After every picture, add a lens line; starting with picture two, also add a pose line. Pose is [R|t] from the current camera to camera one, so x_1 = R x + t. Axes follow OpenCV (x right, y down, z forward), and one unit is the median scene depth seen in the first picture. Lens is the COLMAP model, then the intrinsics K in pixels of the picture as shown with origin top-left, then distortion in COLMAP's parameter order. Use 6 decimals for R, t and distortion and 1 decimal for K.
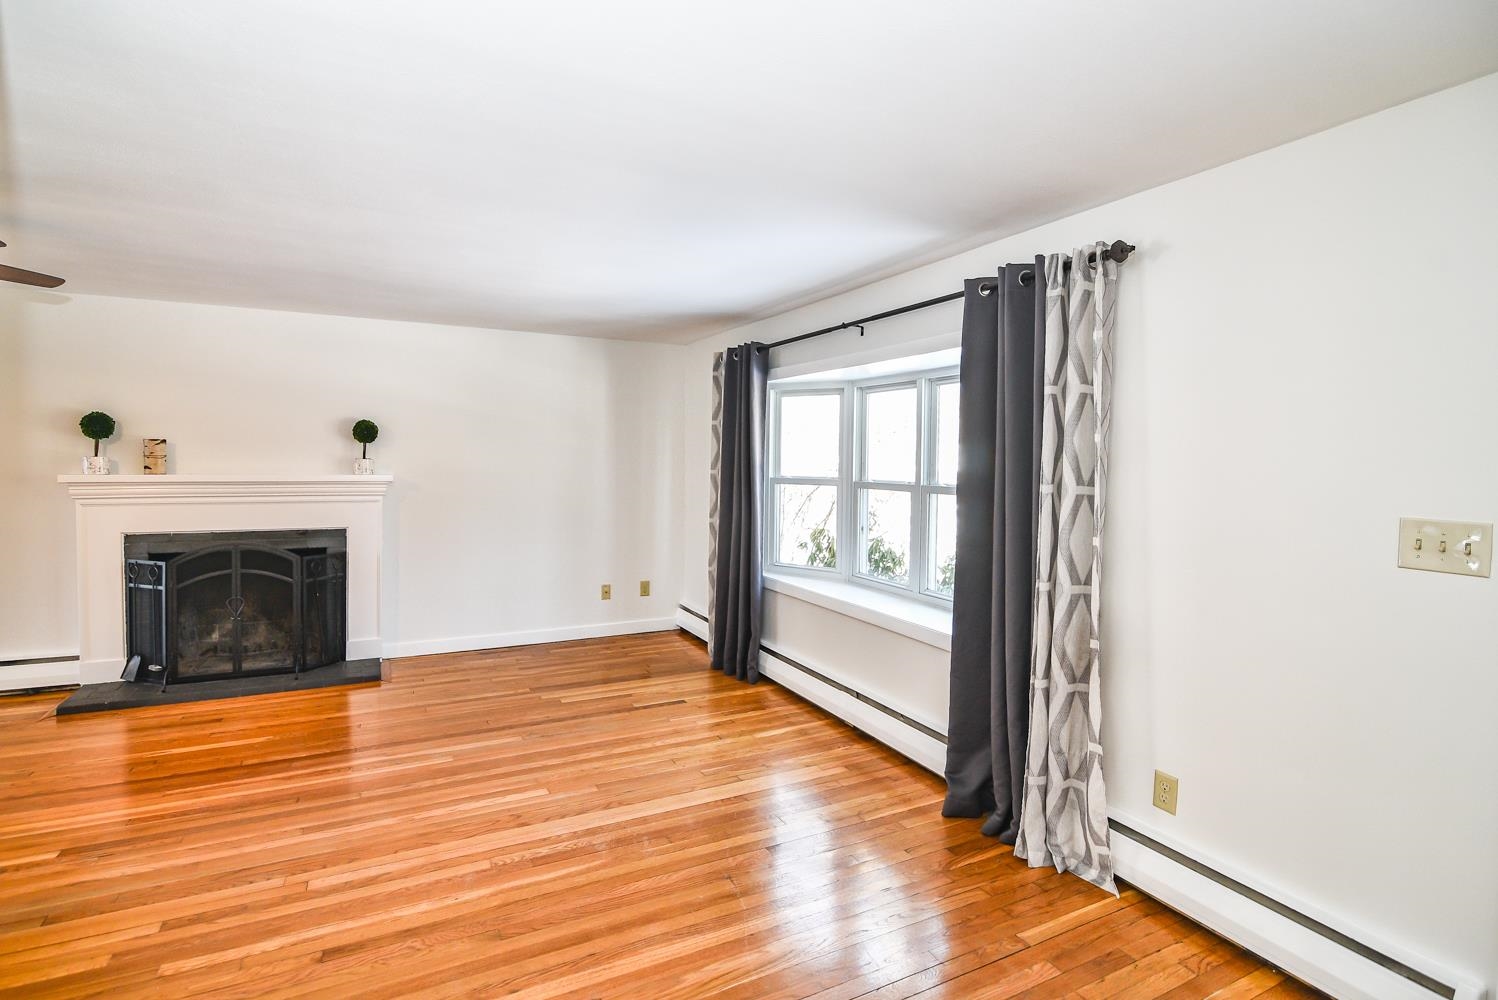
lens RADIAL K [[726.3, 0, 751.8], [0, 726.3, 480.6], [0, 0, 1]] dist [-0.019345, -0.000244]
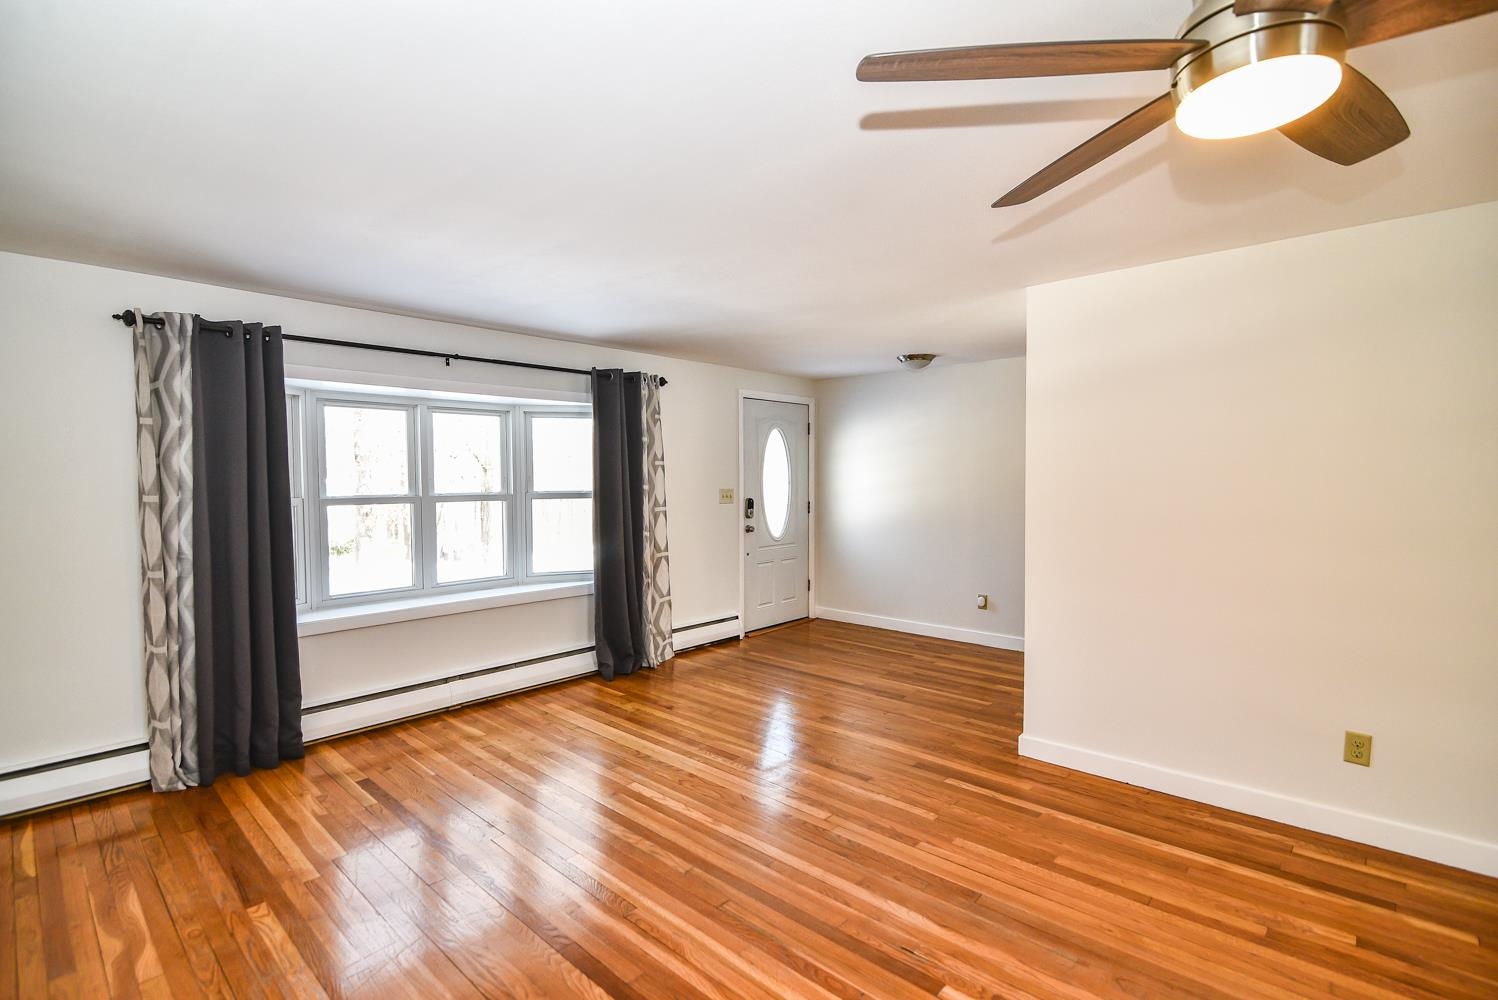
lens RADIAL K [[698.8, 0, 746.0], [0, 698.8, 502.4], [0, 0, 1]] dist [-0.018542, 0.000482]
pose [[-0.342902, -0.049249, 0.938079, -1.011227], [0.030061, 0.997538, 0.063359, -0.040019], [-0.938890, 0.049925, -0.340577, 0.912388]]
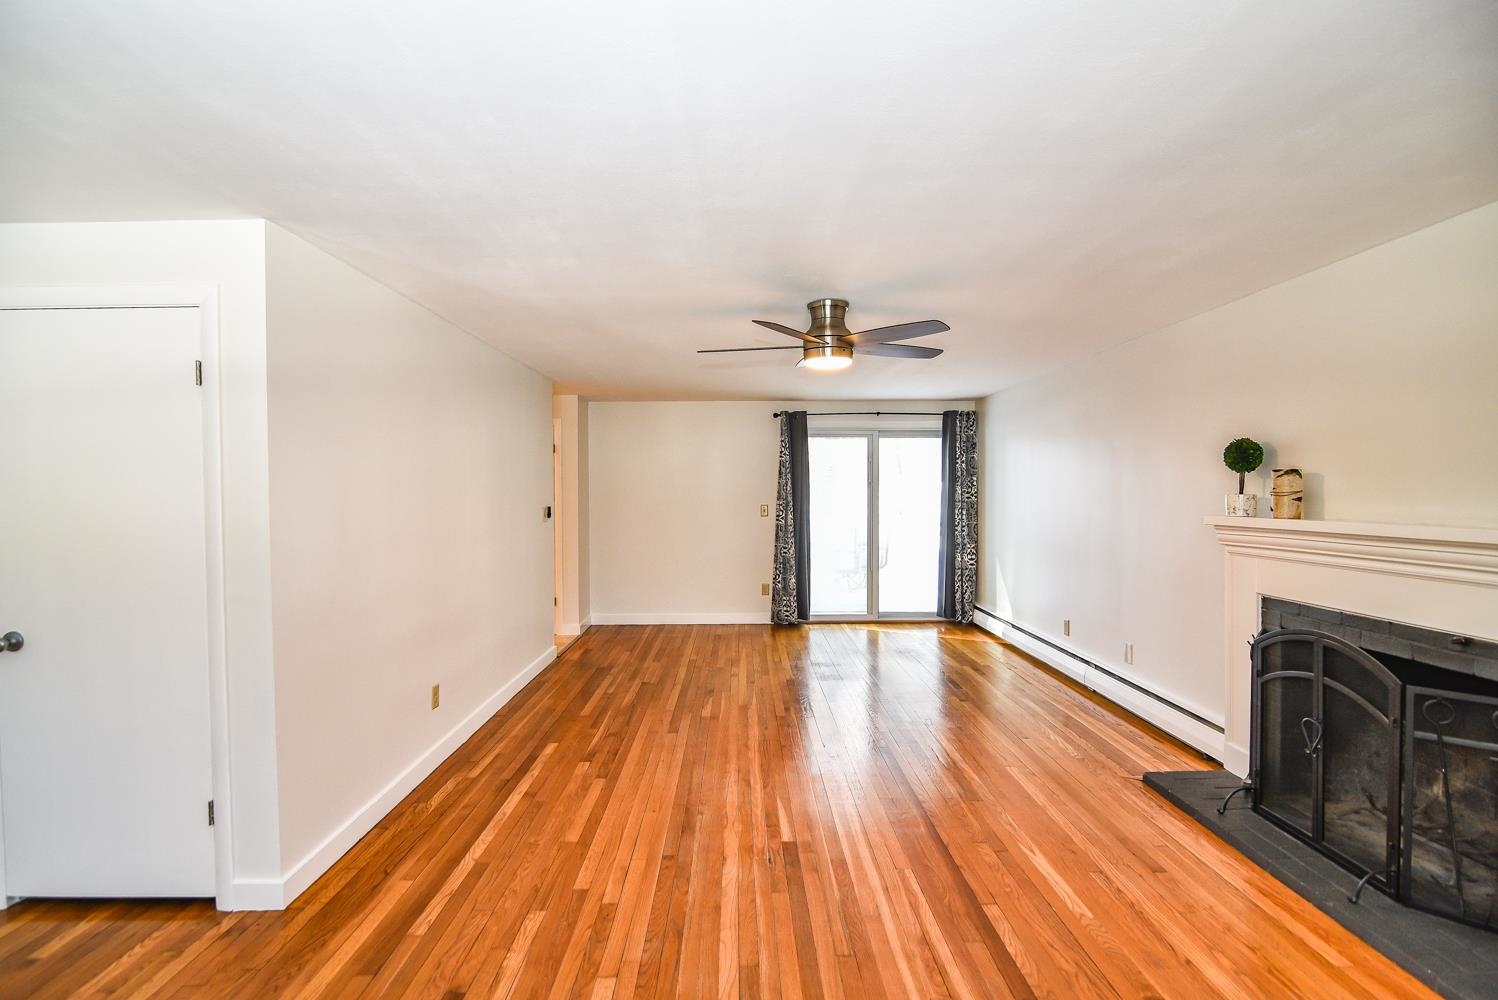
lens RADIAL K [[712.6, 0, 744.8], [0, 712.6, 503.8], [0, 0, 1]] dist [-0.019849, 0.000050]
pose [[-0.450181, 0.004072, -0.892928, 0.046799], [-0.028402, 0.999418, 0.018877, -0.023421], [0.892486, 0.033860, -0.449803, 0.912318]]
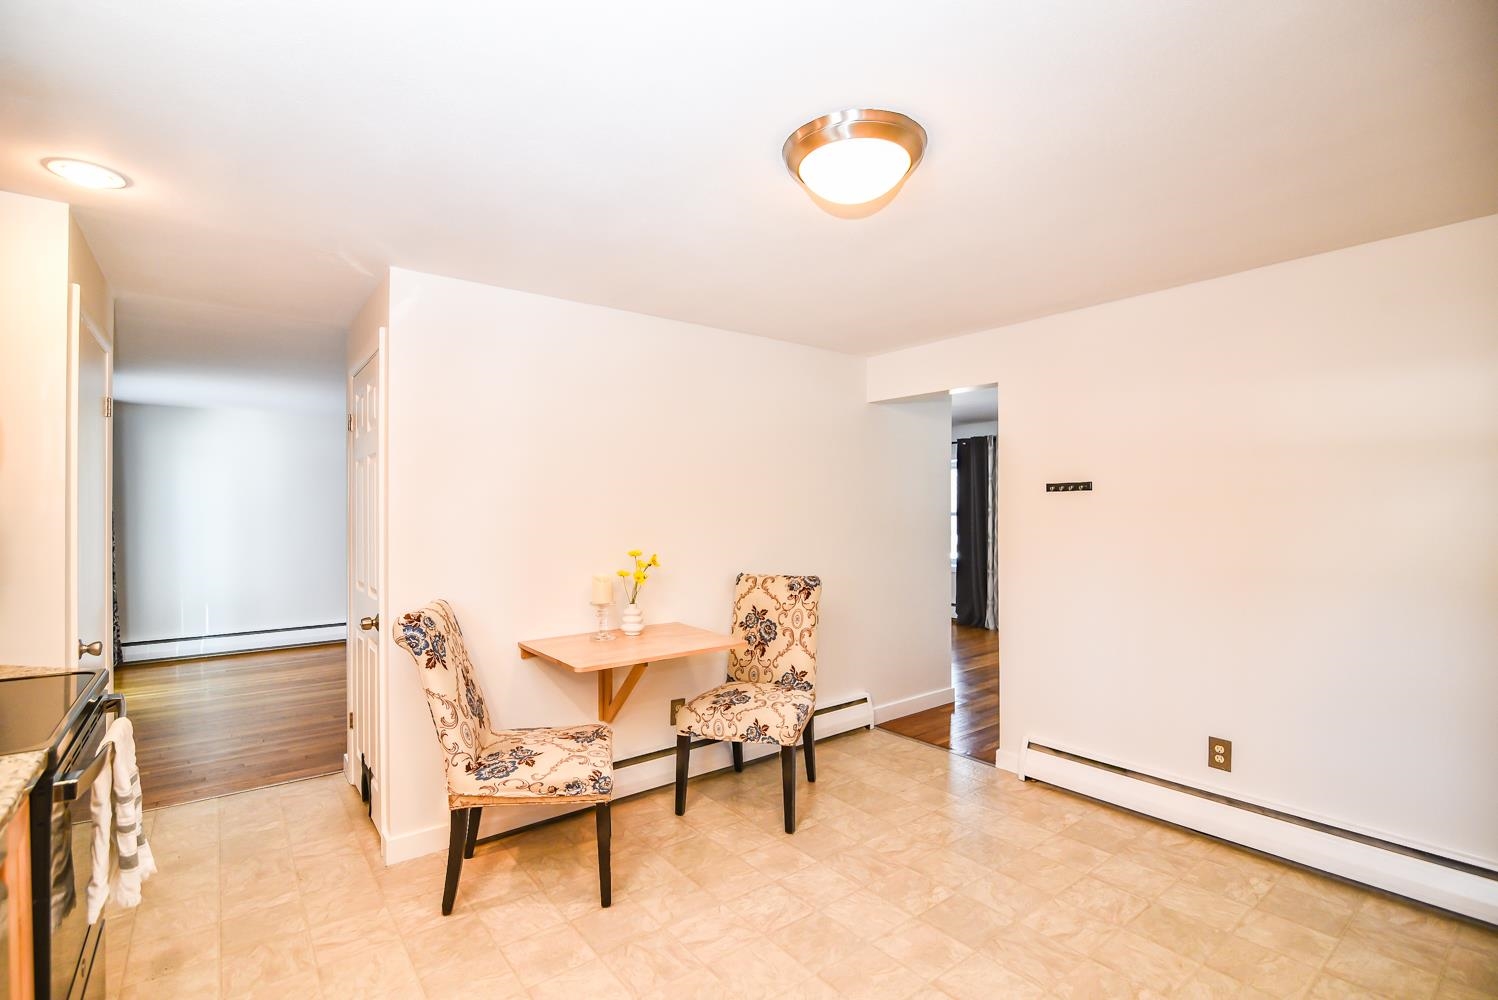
lens RADIAL K [[687.9, 0, 745.3], [0, 687.9, 502.1], [0, 0, 1]] dist [-0.017380, 0.000311]
pose [[0.982854, -0.017920, 0.183514, -0.769437], [0.023878, 0.999255, -0.030308, 0.028635], [-0.182834, 0.034170, 0.982550, -1.126844]]
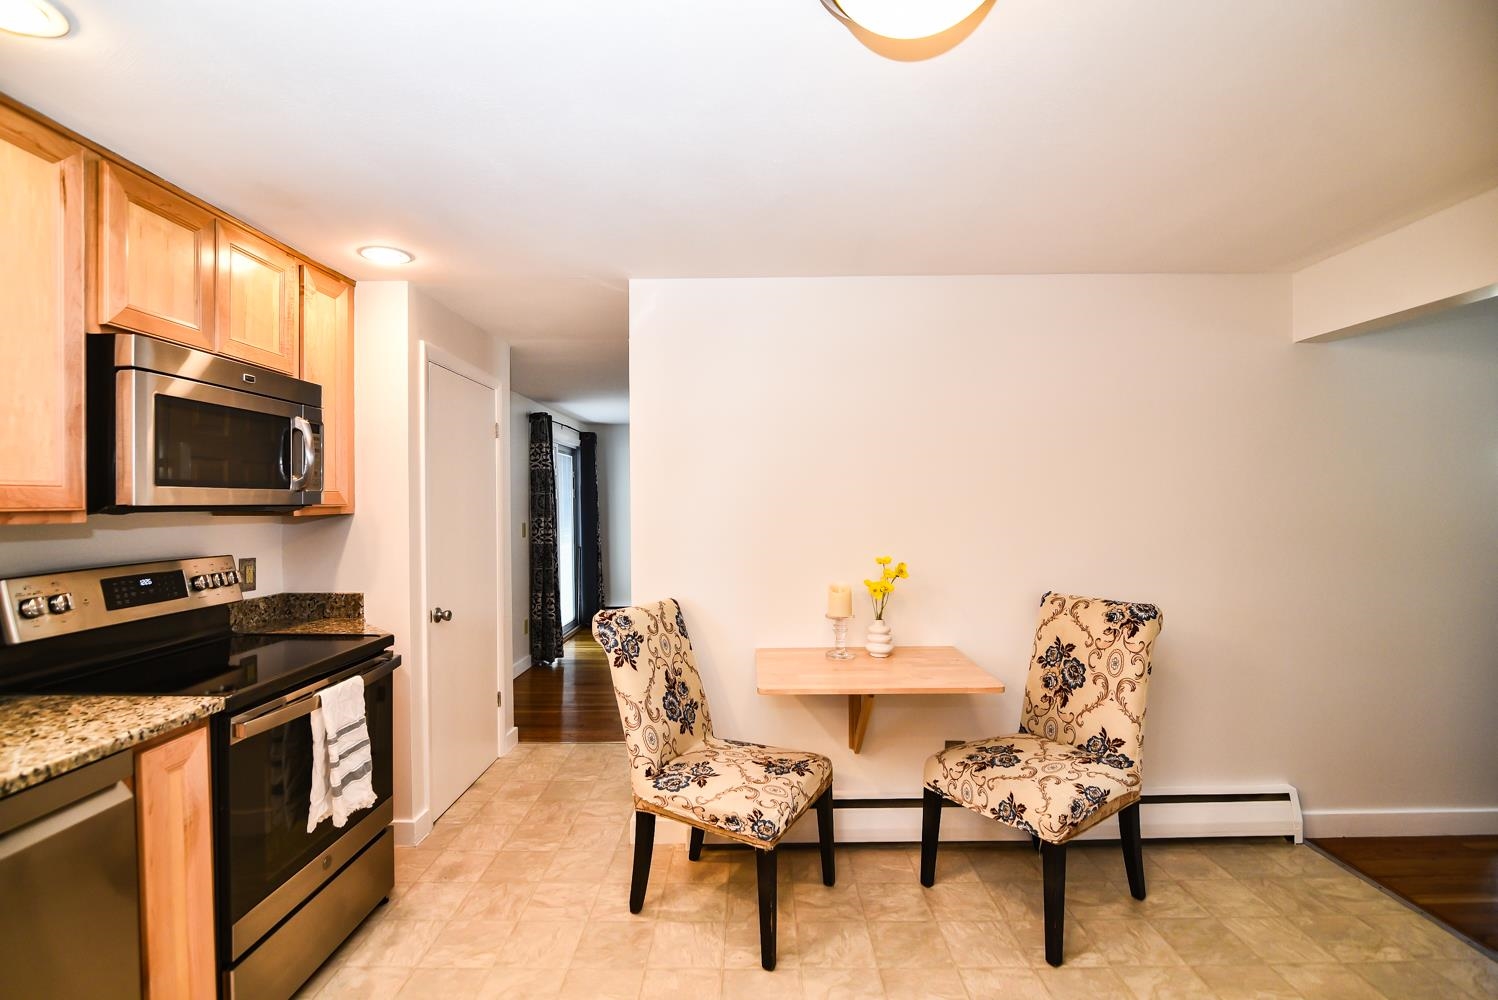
lens RADIAL K [[686.0, 0, 744.9], [0, 686.0, 502.1], [0, 0, 1]] dist [-0.018769, 0.000443]
pose [[0.881663, -0.024841, -0.471225, -0.546766], [0.011312, 0.999439, -0.031522, 0.022960], [0.471744, 0.022461, 0.881450, -0.974668]]
